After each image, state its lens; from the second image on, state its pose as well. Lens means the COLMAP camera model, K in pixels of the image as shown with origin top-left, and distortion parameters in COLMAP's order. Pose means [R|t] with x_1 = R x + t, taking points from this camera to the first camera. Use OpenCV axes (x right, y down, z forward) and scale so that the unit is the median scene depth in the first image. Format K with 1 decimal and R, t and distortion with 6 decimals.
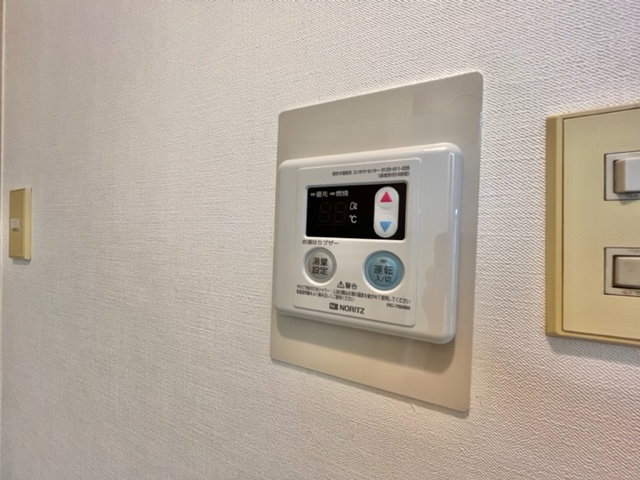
lens RADIAL K [[261.1, 0, 320.0], [0, 261.1, 240.0], [0, 0, 1]] dist [-0.001475, 0.000356]
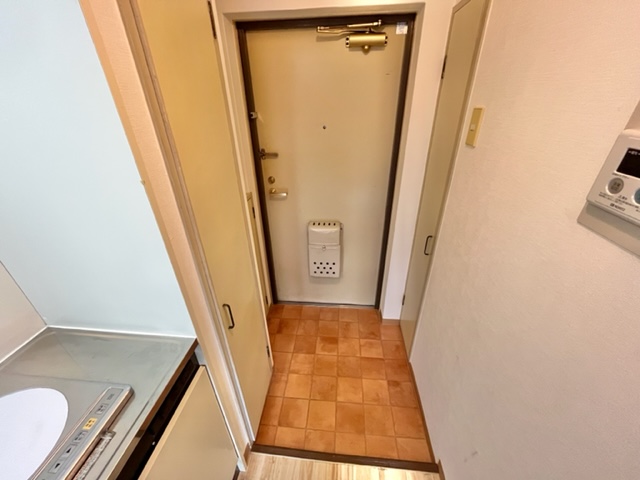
lens RADIAL K [[261.1, 0, 320.0], [0, 261.1, 240.0], [0, 0, 1]] dist [-0.001475, 0.000356]
pose [[0.346875, 0.428902, -0.834099, 1.152681], [0.003851, 0.888656, 0.458558, -0.512348], [0.937903, -0.162274, 0.306601, -2.078439]]
